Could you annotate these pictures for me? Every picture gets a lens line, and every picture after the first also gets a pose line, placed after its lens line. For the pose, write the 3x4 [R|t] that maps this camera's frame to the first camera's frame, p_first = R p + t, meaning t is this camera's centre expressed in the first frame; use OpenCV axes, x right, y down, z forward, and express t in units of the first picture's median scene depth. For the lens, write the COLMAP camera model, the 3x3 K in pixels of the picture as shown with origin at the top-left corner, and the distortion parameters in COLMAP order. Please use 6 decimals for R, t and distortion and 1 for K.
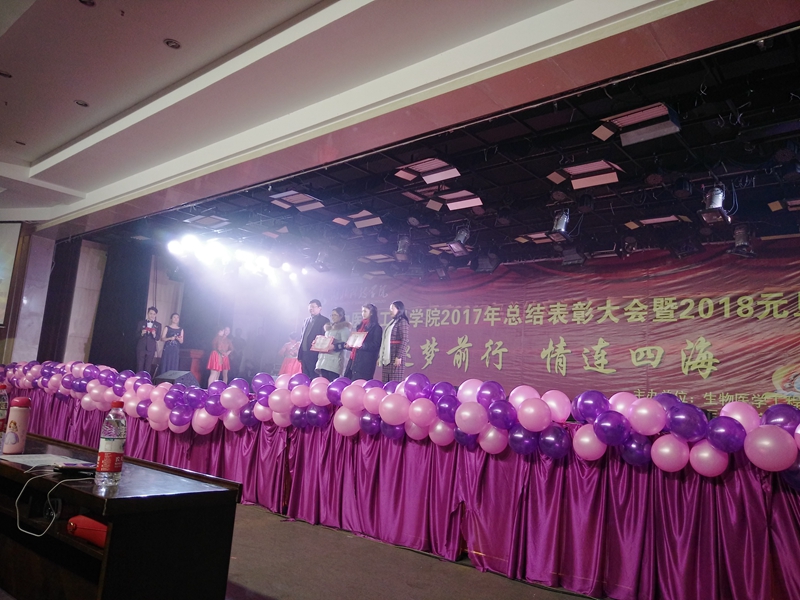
lens RADIAL K [[597.9, 0, 400.0], [0, 597.9, 300.0], [0, 0, 1]] dist [0.055742, -0.077425]
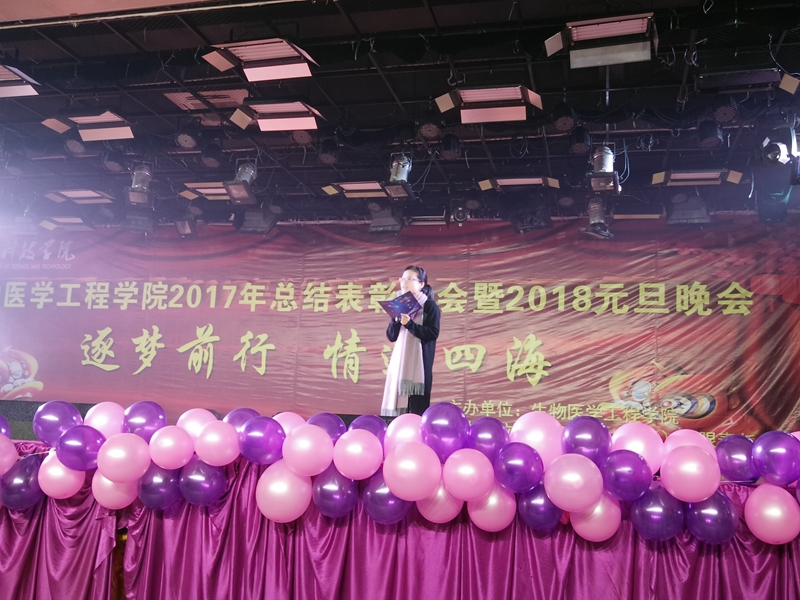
lens RADIAL K [[785.8, 0, 395.7], [0, 785.8, 299.4], [0, 0, 1]] dist [0.106456, -0.233091]
pose [[0.896720, 0.038548, 0.440916, -0.123892], [-0.051420, 0.998528, 0.017276, 0.006464], [-0.439601, -0.038163, 0.897382, 0.138175]]
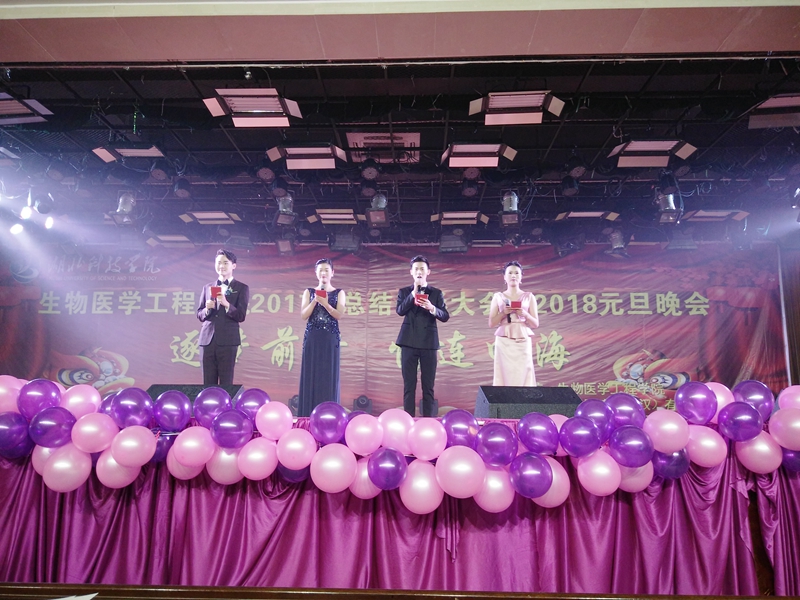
lens RADIAL K [[597.9, 0, 400.0], [0, 597.9, 300.0], [0, 0, 1]] dist [0.055742, -0.077425]
pose [[0.780536, 0.044140, 0.623550, -0.367866], [-0.049639, 0.998731, -0.008562, 0.029160], [-0.623136, -0.024269, 0.781737, 0.338066]]
